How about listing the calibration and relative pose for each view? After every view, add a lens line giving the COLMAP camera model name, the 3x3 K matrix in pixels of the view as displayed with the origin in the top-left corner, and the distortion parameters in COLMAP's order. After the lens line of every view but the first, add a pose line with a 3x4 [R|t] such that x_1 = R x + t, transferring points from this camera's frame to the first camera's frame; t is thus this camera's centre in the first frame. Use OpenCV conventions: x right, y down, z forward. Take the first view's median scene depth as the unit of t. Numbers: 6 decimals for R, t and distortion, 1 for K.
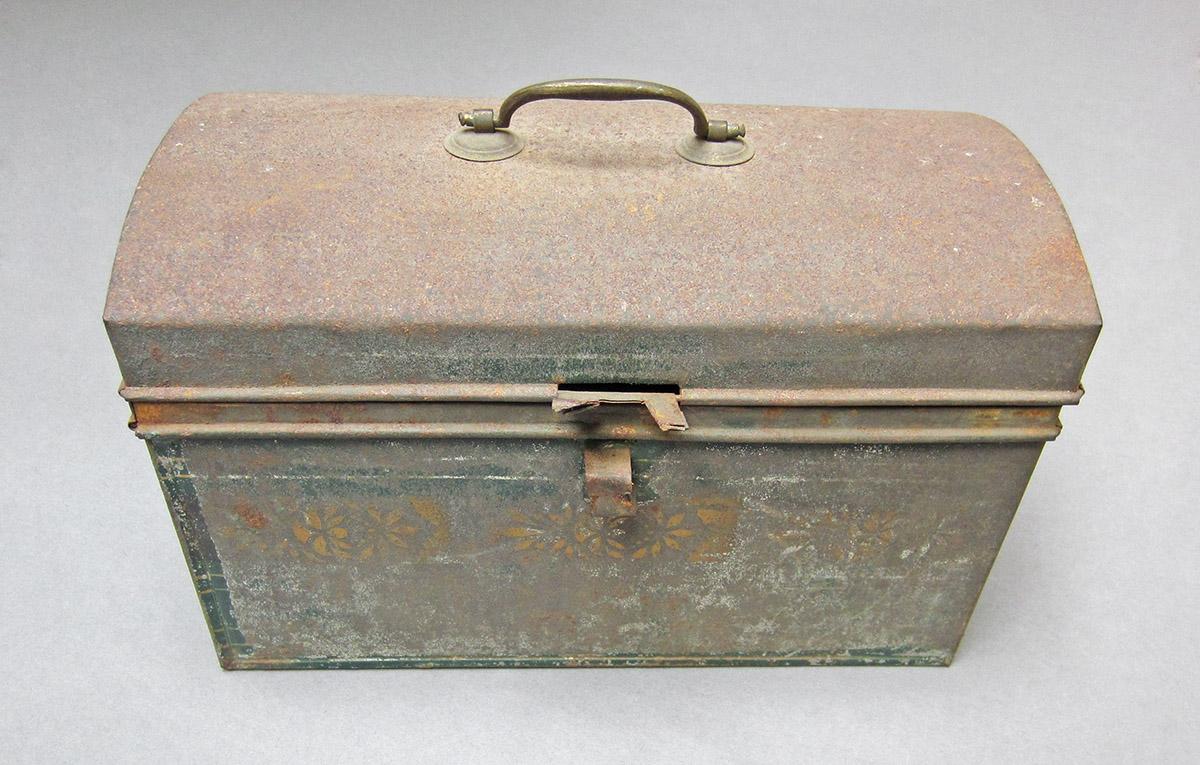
lens RADIAL K [[930.4, 0, 599.2], [0, 930.4, 386.2], [0, 0, 1]] dist [0.000443, -0.006882]
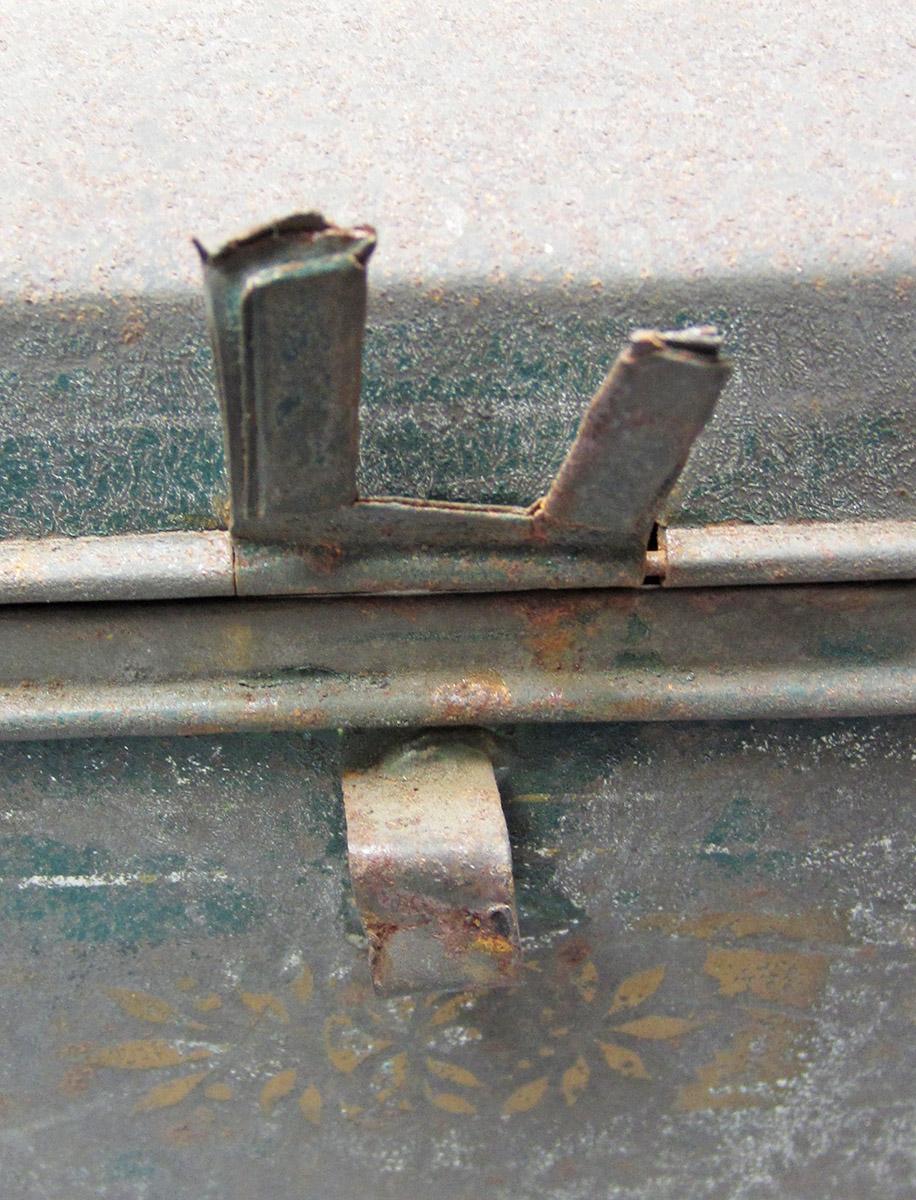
lens RADIAL K [[1374.3, 0, 397.1], [0, 1374.3, 605.4], [0, 0, 1]] dist [0.002430, 0.000000]
pose [[0.998571, -0.049178, 0.020911, -0.003943], [0.051219, 0.992380, -0.112066, 0.060496], [-0.015241, 0.112977, 0.993481, 0.505352]]
